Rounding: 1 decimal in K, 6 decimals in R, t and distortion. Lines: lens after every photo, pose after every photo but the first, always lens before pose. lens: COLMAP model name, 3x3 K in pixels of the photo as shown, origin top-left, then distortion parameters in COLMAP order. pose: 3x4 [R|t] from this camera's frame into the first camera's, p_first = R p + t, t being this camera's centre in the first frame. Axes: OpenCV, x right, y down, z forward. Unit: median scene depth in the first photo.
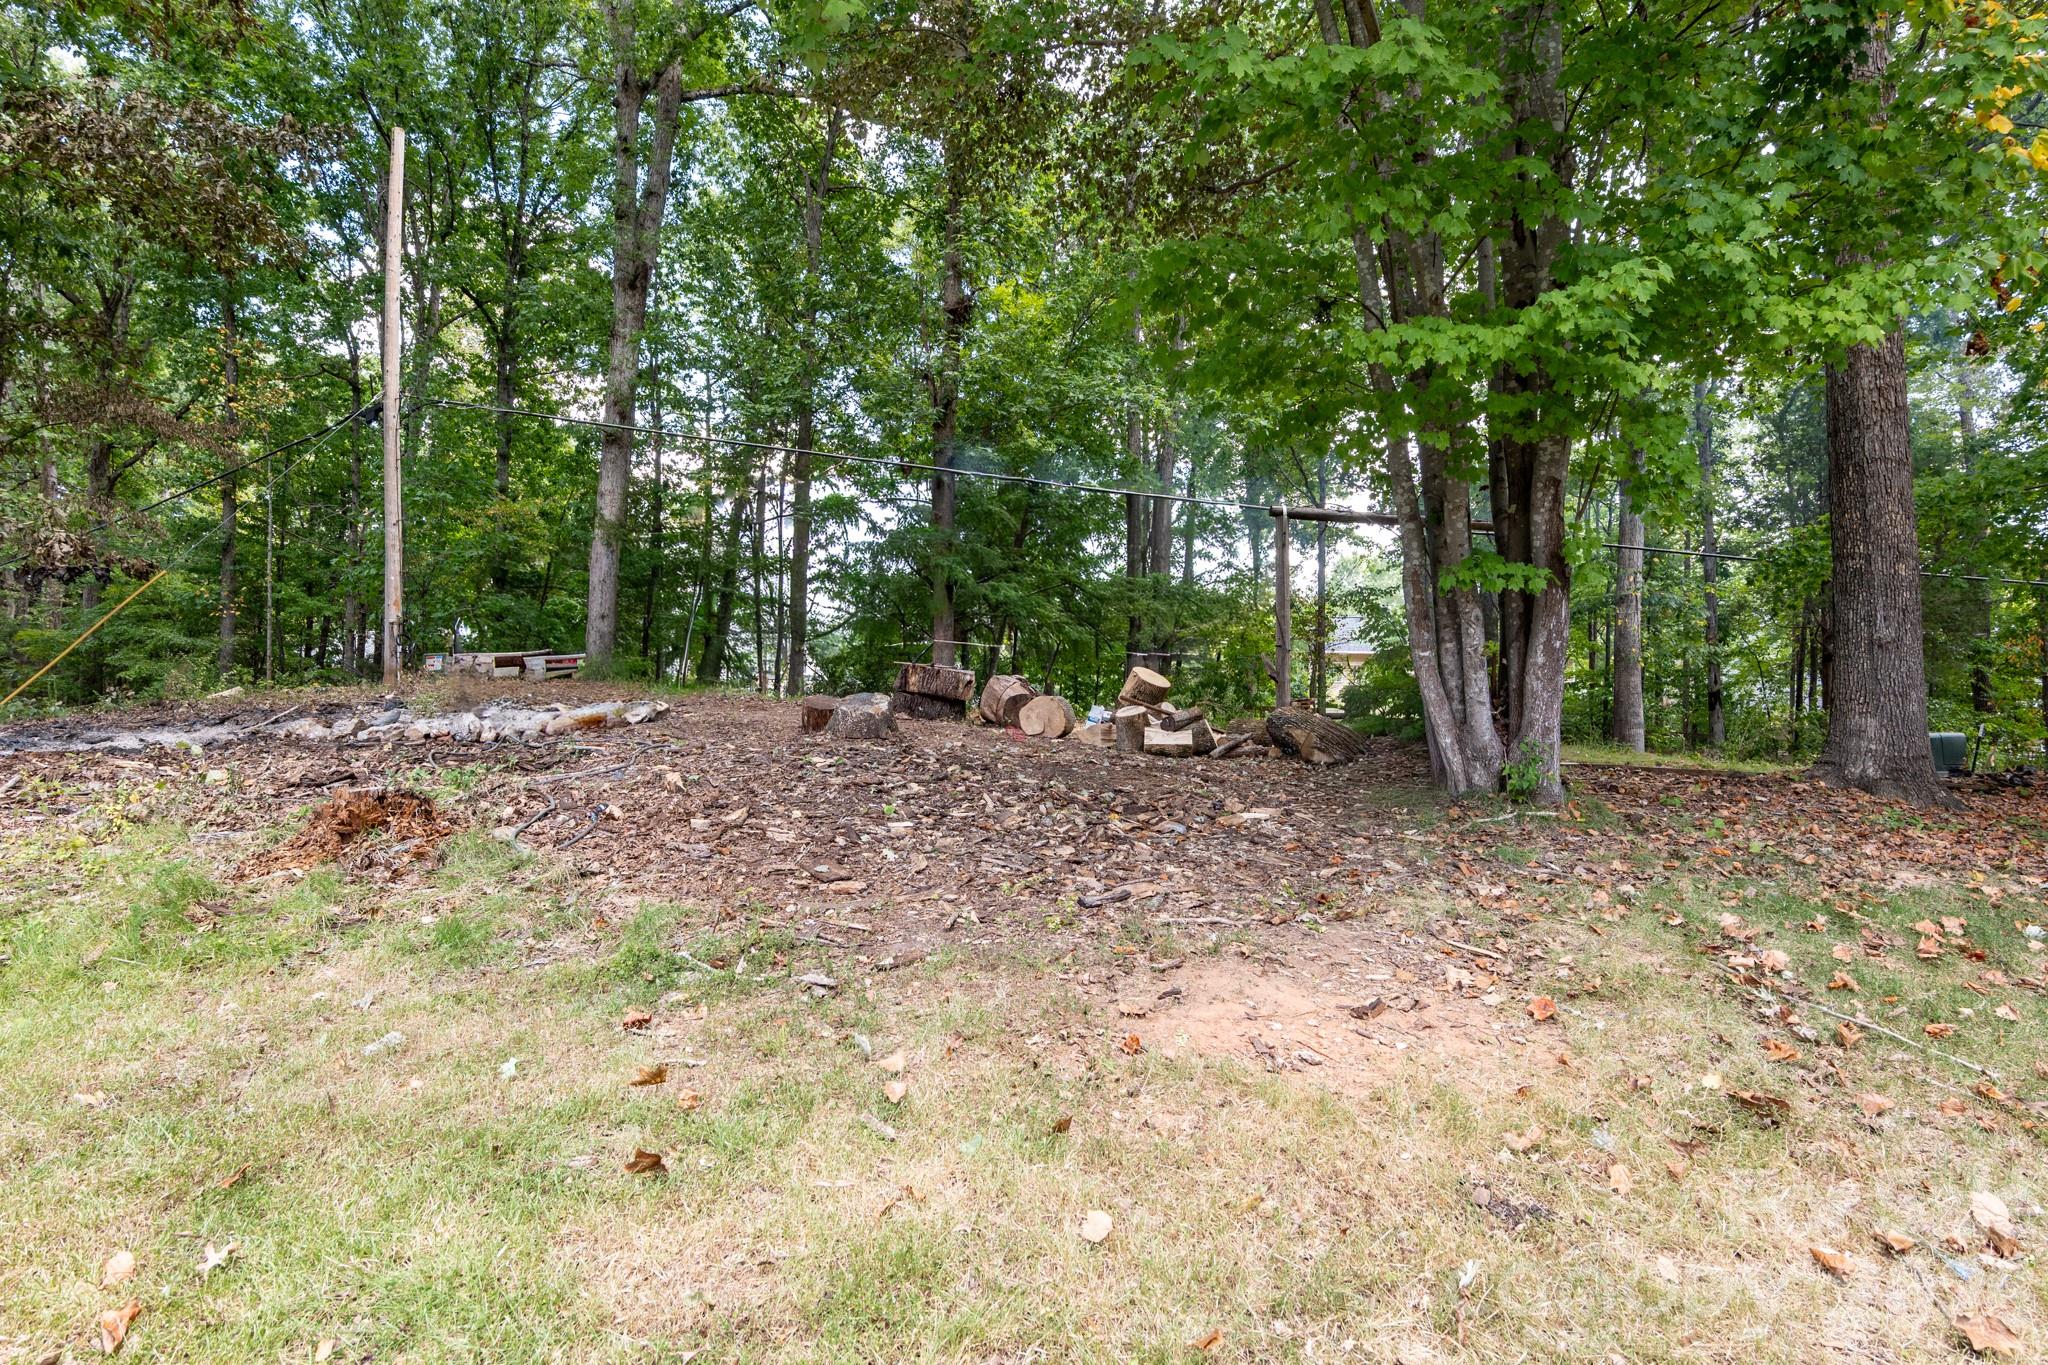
lens RADIAL K [[1070.2, 0, 1021.5], [0, 1070.2, 715.8], [0, 0, 1]] dist [-0.019825, 0.000542]
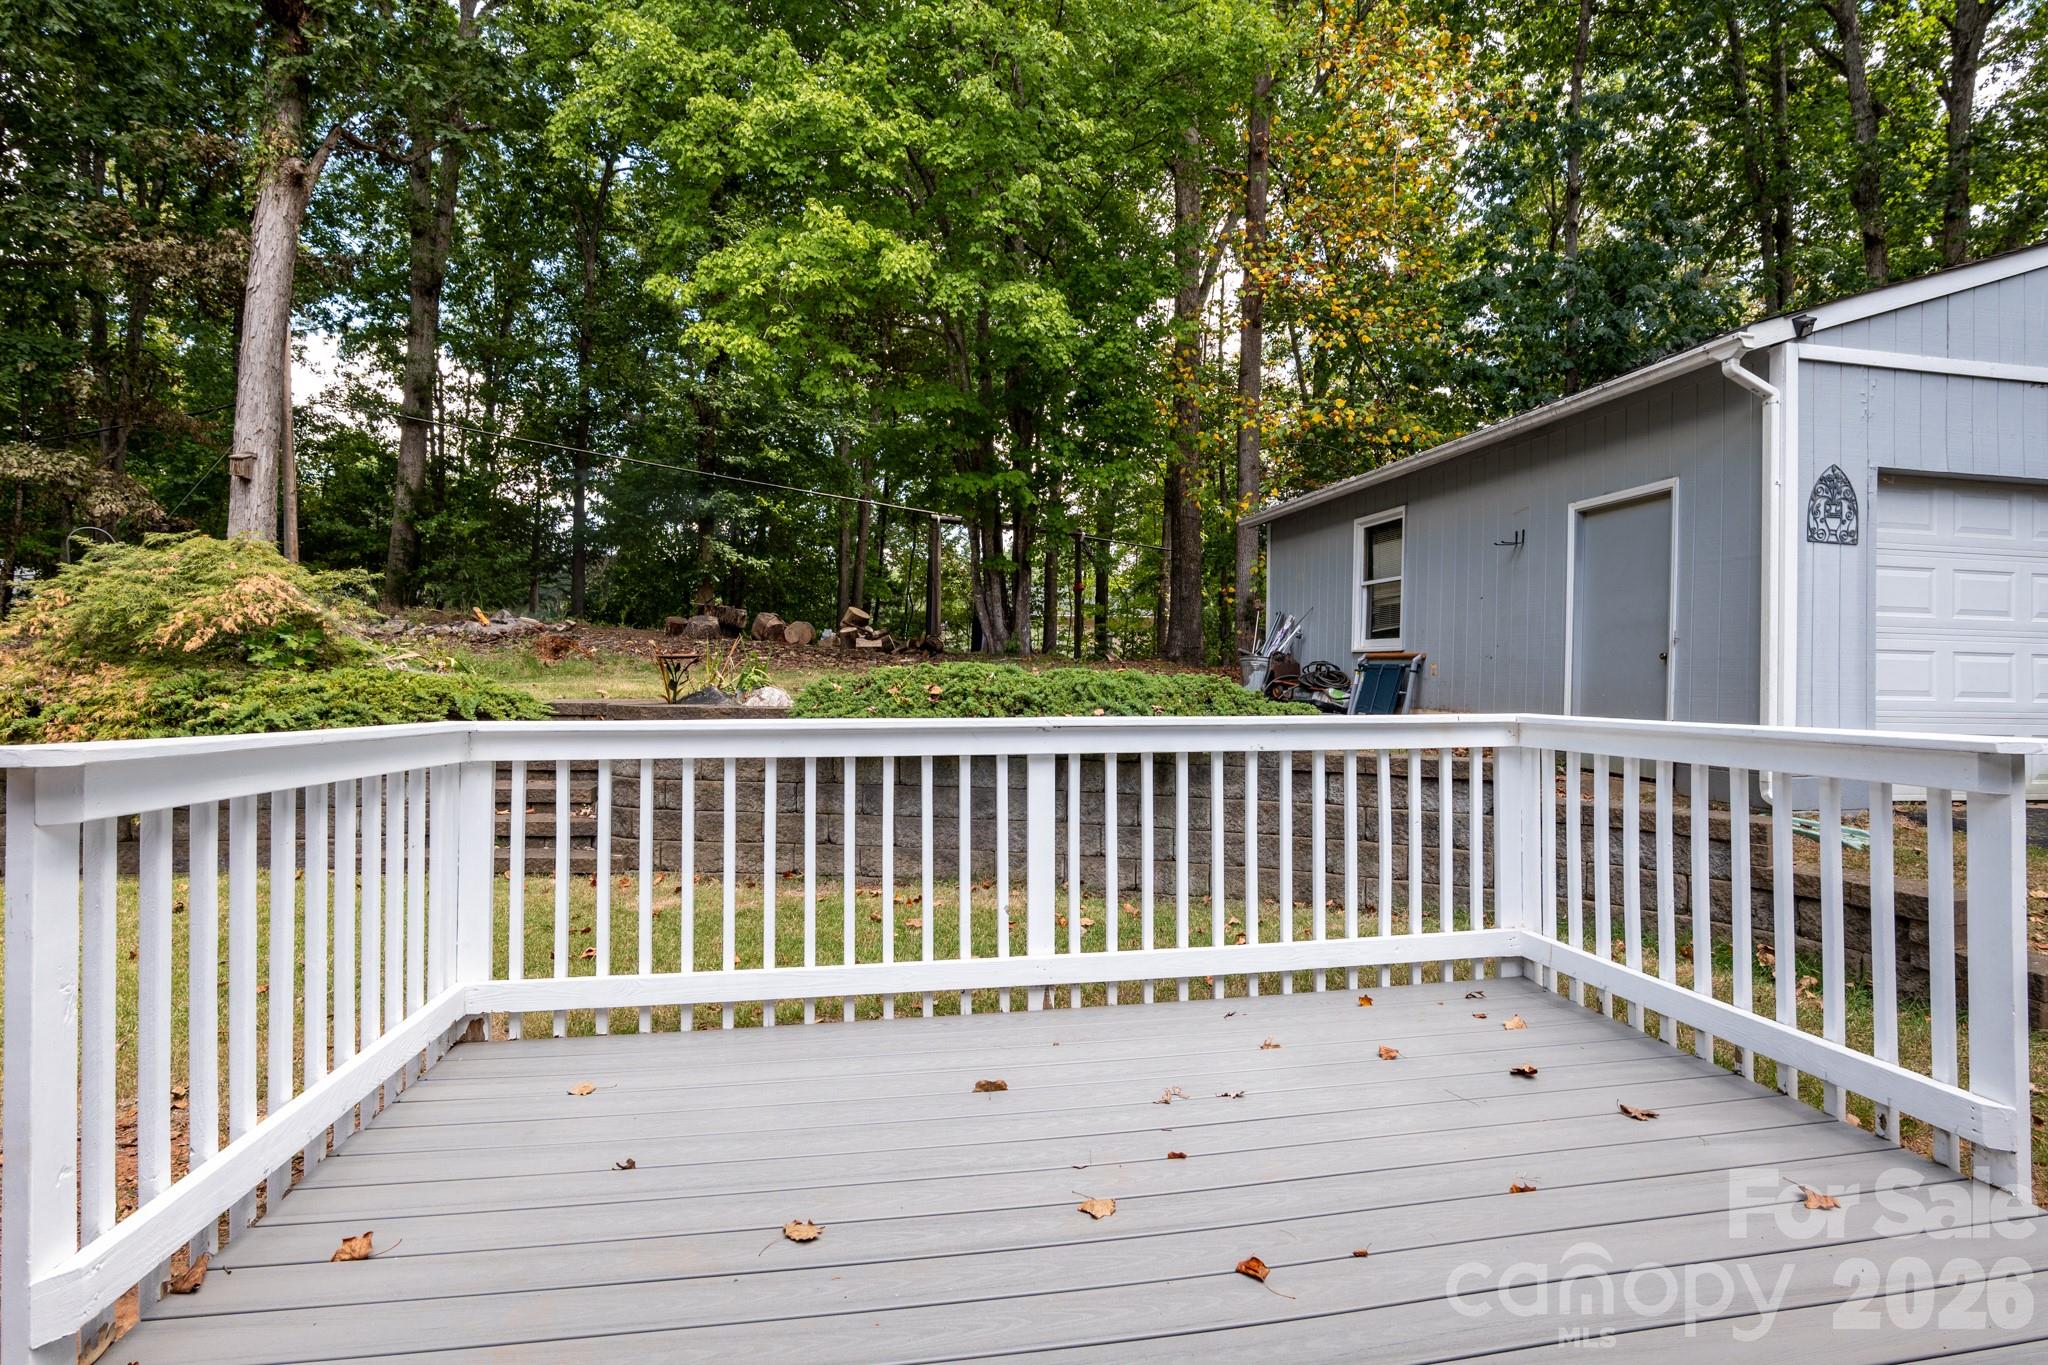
lens RADIAL K [[984.0, 0, 1057.7], [0, 984.0, 679.4], [0, 0, 1]] dist [-0.005890, 0.000580]
pose [[0.946221, -0.016321, 0.323109, -0.101830], [0.010624, 0.999756, 0.019388, 0.049249], [-0.323347, -0.014912, 0.946163, -0.696287]]
